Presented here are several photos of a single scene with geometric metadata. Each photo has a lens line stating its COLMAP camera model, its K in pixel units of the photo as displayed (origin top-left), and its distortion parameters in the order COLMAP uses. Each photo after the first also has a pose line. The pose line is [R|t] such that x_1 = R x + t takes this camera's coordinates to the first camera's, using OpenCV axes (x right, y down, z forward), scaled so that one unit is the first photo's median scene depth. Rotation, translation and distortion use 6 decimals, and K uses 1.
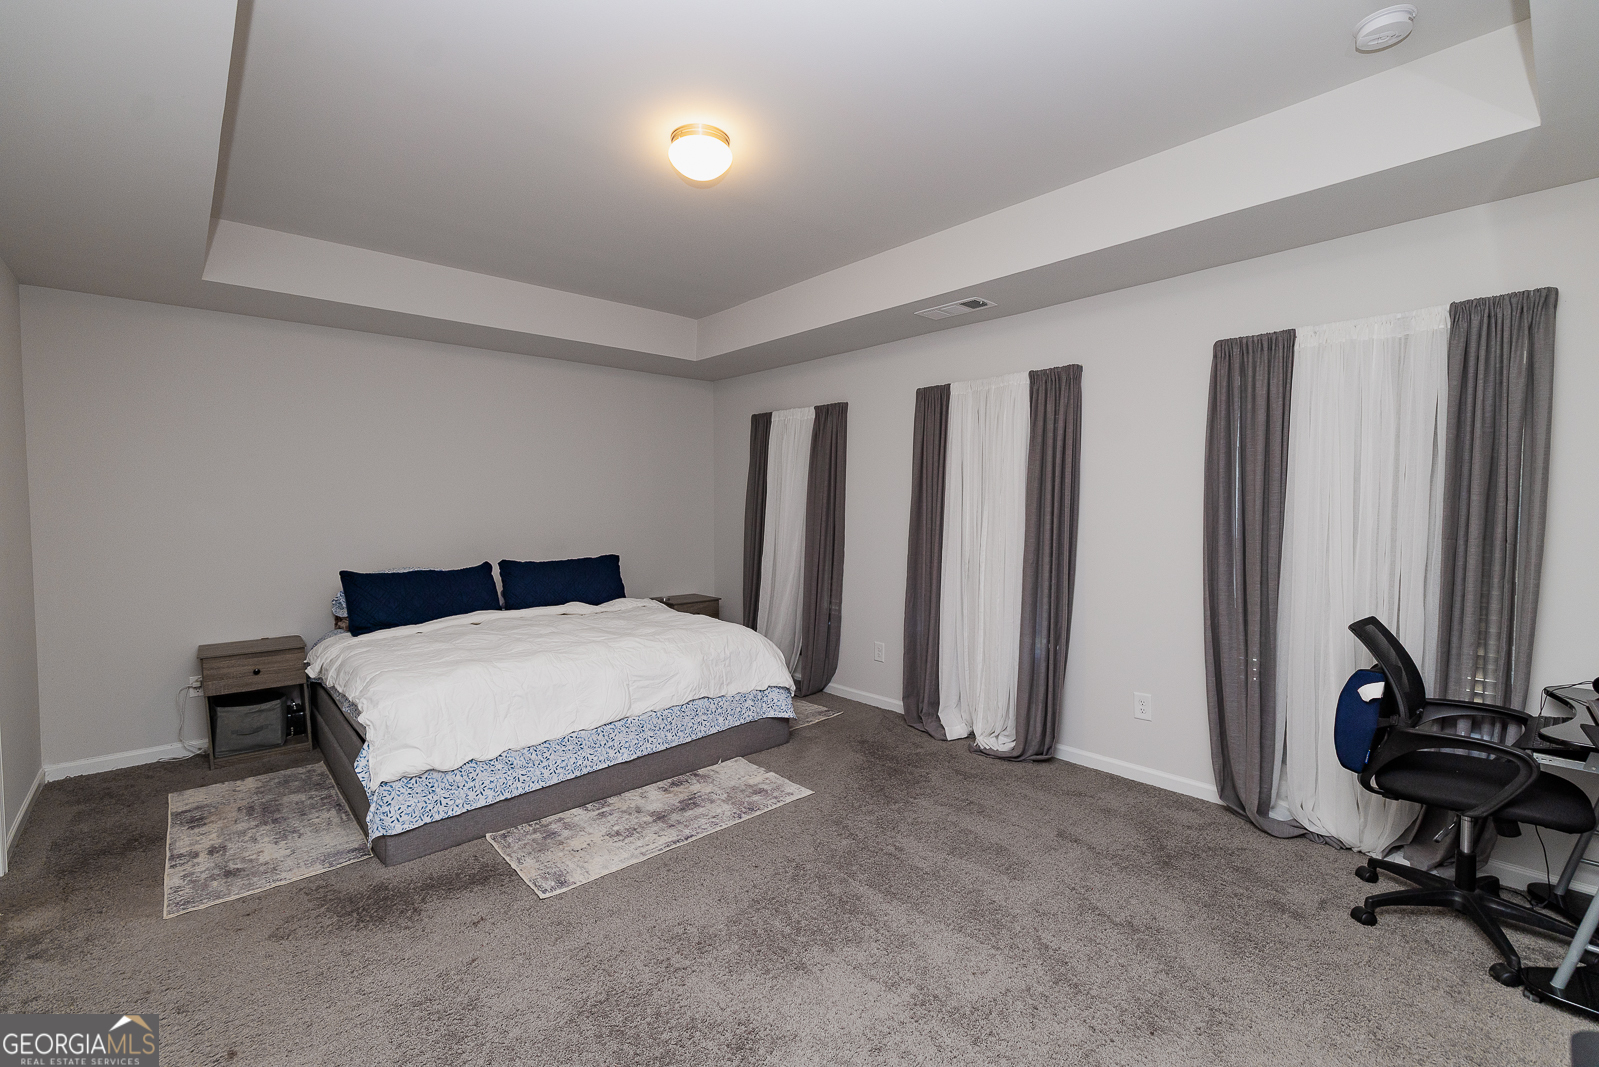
lens RADIAL K [[687.4, 0, 799.5], [0, 687.4, 533.5], [0, 0, 1]] dist [-0.000686, 0.000236]
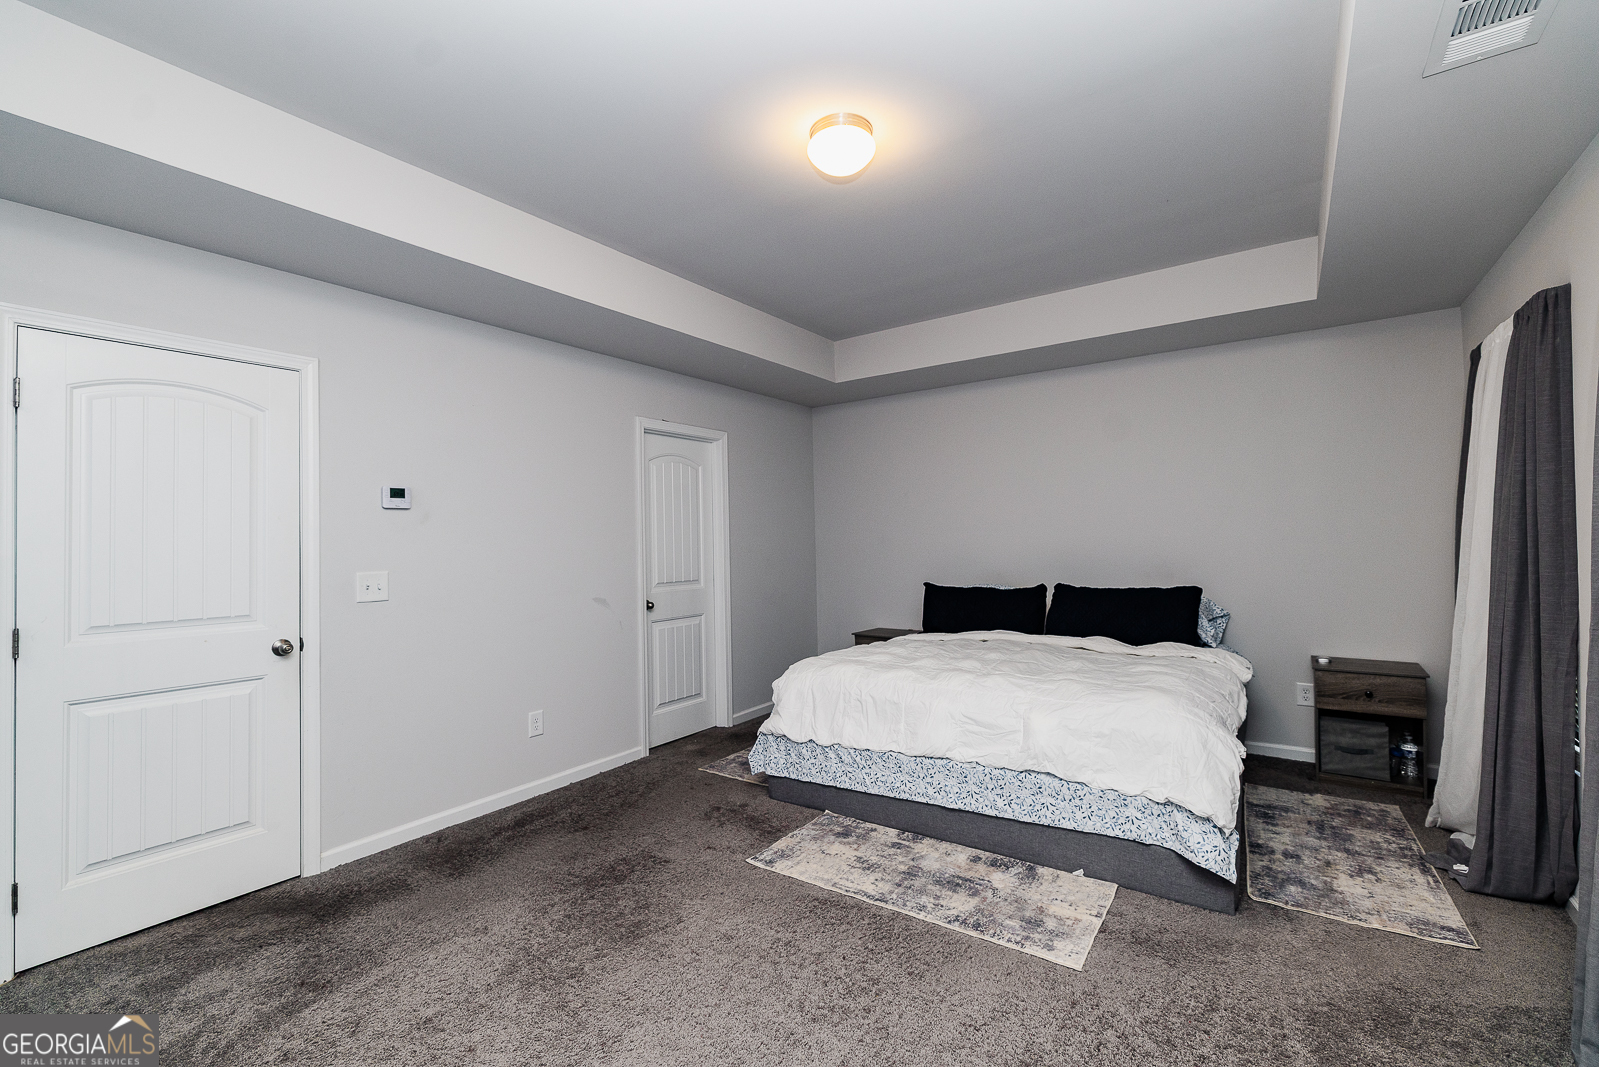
lens RADIAL K [[683.3, 0, 798.9], [0, 683.3, 528.0], [0, 0, 1]] dist [-0.000667, 0.000563]
pose [[0.211189, -0.019849, -0.977244, 0.582053], [-0.016424, 0.999581, -0.023852, -0.013511], [0.977307, 0.021087, 0.210774, 0.591959]]
